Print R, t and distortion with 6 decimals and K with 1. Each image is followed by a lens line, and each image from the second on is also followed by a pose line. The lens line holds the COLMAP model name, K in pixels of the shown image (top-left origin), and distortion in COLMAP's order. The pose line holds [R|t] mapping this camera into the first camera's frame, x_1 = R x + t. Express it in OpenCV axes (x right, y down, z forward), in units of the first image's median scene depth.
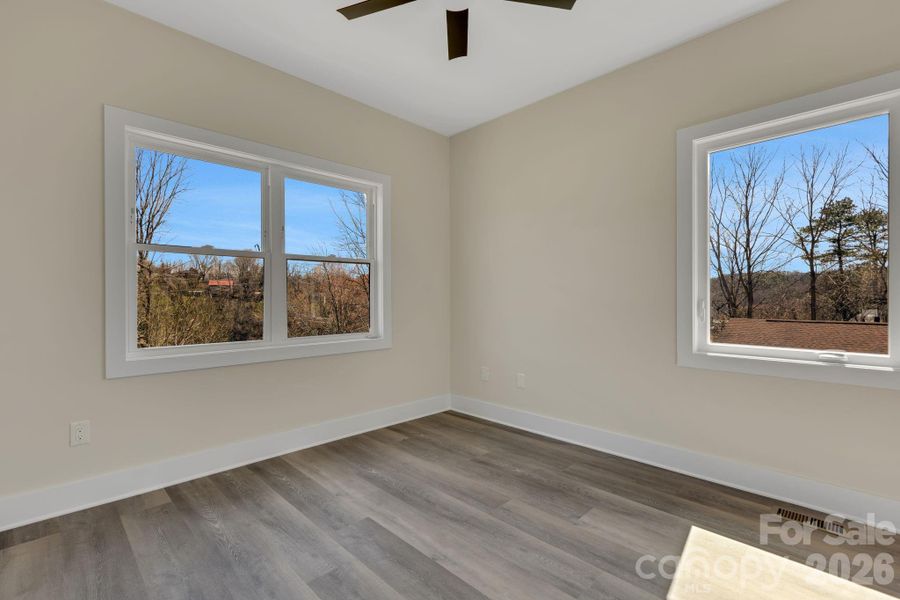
lens RADIAL K [[409.9, 0, 421.0], [0, 409.9, 298.8], [0, 0, 1]] dist [0.003897, -0.000449]
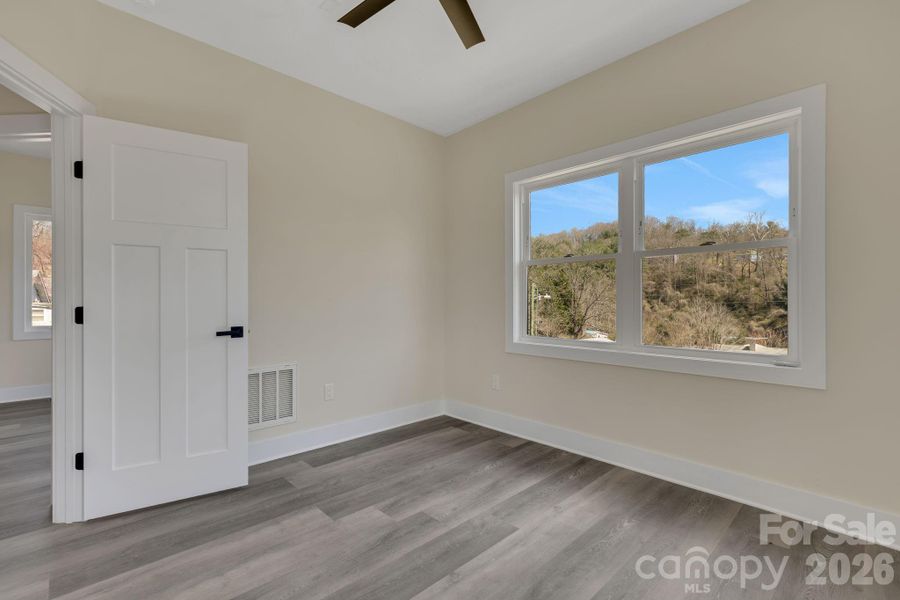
lens RADIAL K [[409.9, 0, 446.6], [0, 409.9, 298.6], [0, 0, 1]] dist [0.003897, -0.000449]
pose [[0.013735, -0.001163, -0.999905, 0.716054], [-0.002833, 0.999995, -0.001202, -0.003193], [0.999902, 0.002849, 0.013732, 0.706609]]
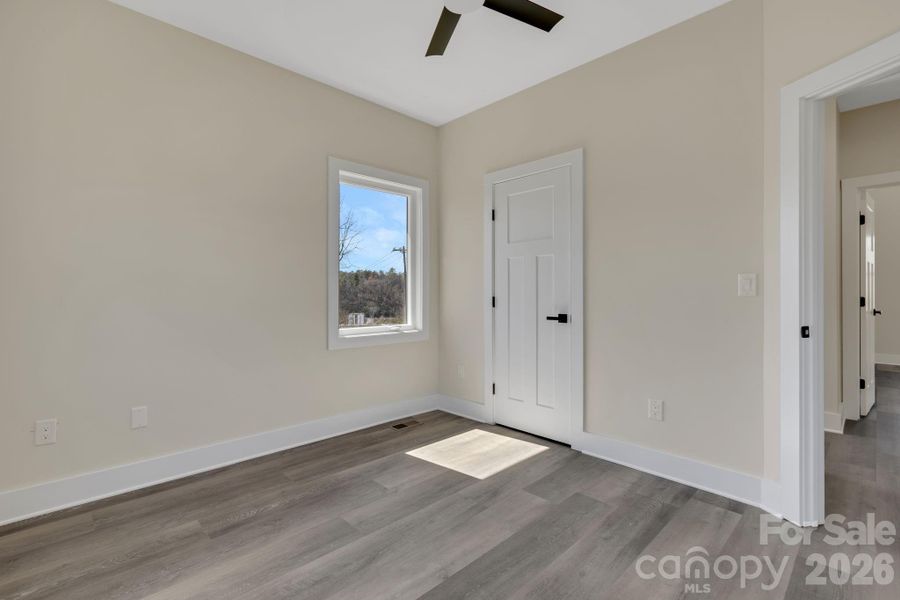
lens RADIAL K [[409.9, 0, 446.7], [0, 409.9, 294.5], [0, 0, 1]] dist [0.003897, -0.000449]
pose [[-0.017852, -0.002217, 0.999838, -0.646233], [0.004275, 0.999988, 0.002294, -0.002941], [-0.999832, 0.004316, -0.017842, 0.735459]]
